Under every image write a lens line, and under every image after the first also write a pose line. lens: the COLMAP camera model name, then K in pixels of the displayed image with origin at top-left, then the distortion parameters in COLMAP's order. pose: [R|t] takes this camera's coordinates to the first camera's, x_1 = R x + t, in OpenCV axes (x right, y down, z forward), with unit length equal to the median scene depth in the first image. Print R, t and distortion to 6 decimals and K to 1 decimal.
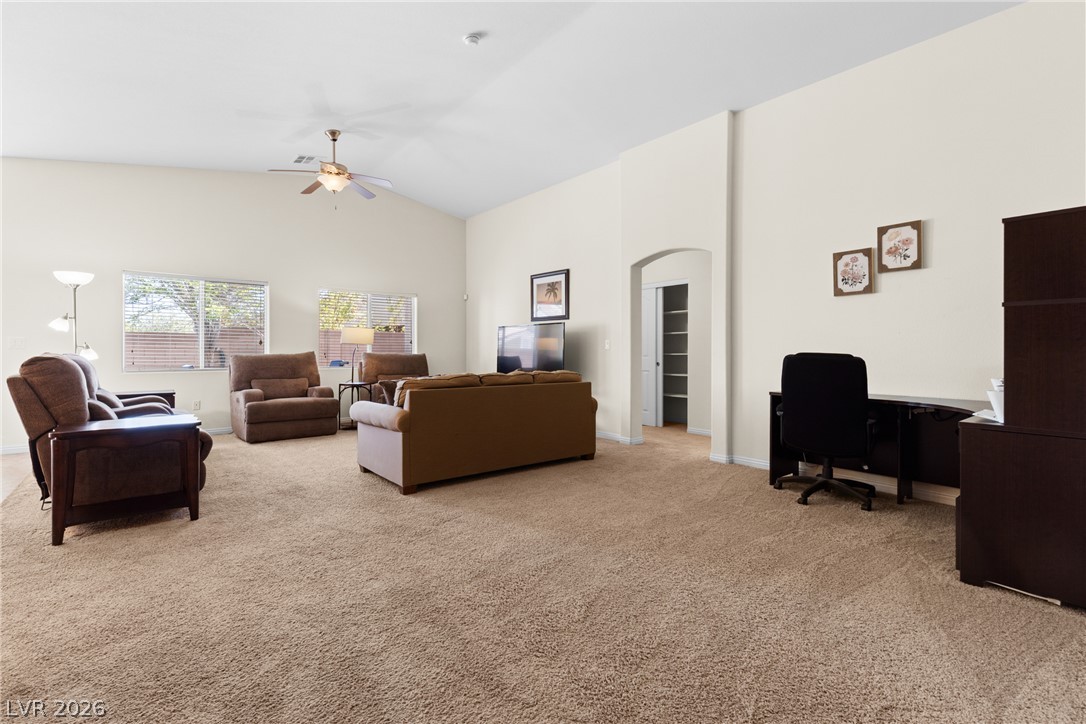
lens RADIAL K [[491.1, 0, 542.0], [0, 491.1, 352.2], [0, 0, 1]] dist [0.007619, -0.001812]
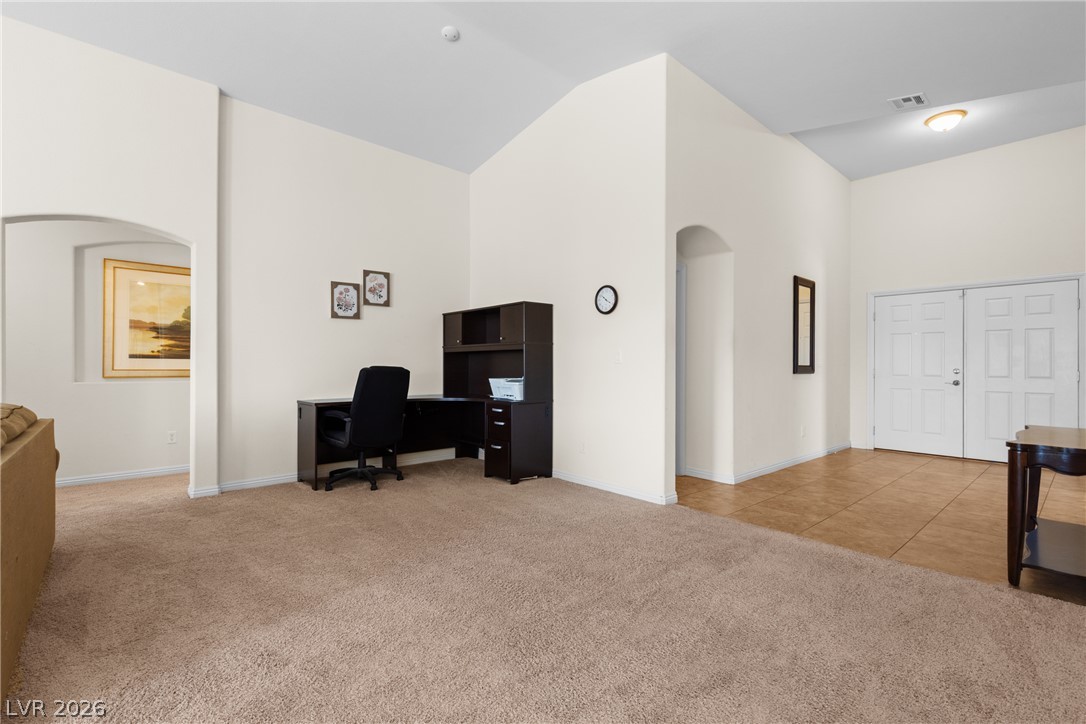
lens RADIAL K [[491.1, 0, 545.9], [0, 491.1, 368.2], [0, 0, 1]] dist [0.007619, -0.001812]
pose [[-0.027708, -0.009929, 0.999567, -0.618978], [0.000589, 0.999950, 0.009950, -0.005097], [-0.999616, 0.000865, -0.027701, 0.541630]]
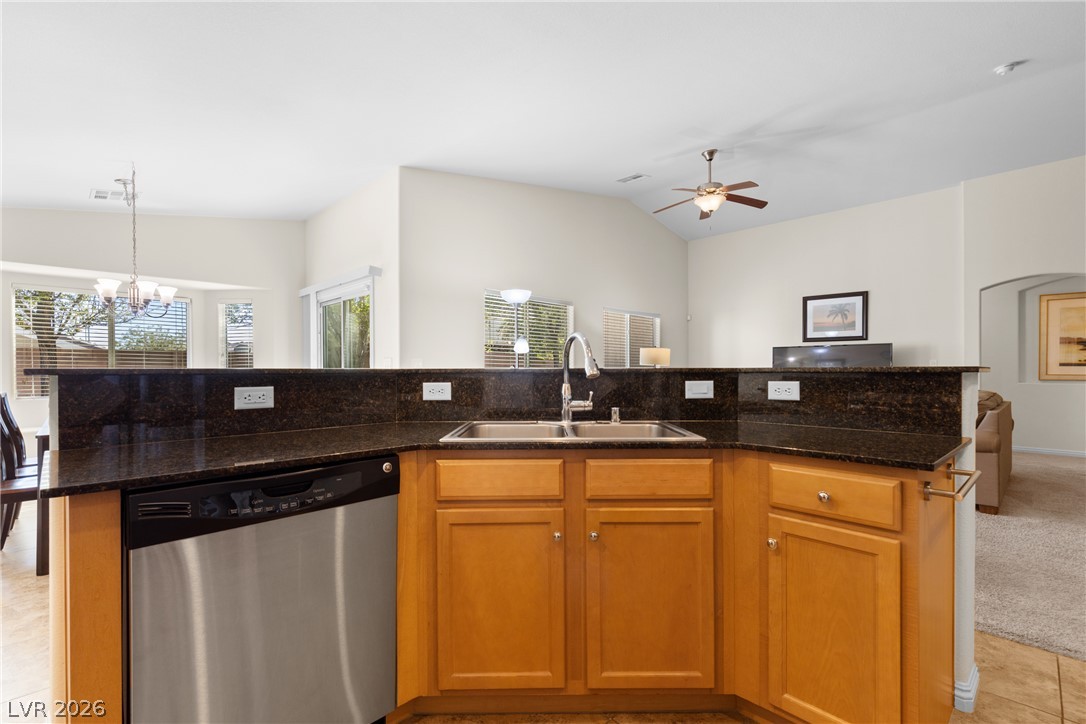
lens RADIAL K [[491.1, 0, 545.0], [0, 491.1, 367.8], [0, 0, 1]] dist [0.007619, -0.001812]
pose [[0.996417, -0.004575, 0.084456, -1.191358], [0.005088, 0.999970, -0.005856, -0.011432], [-0.084427, 0.006264, 0.996410, 0.064598]]
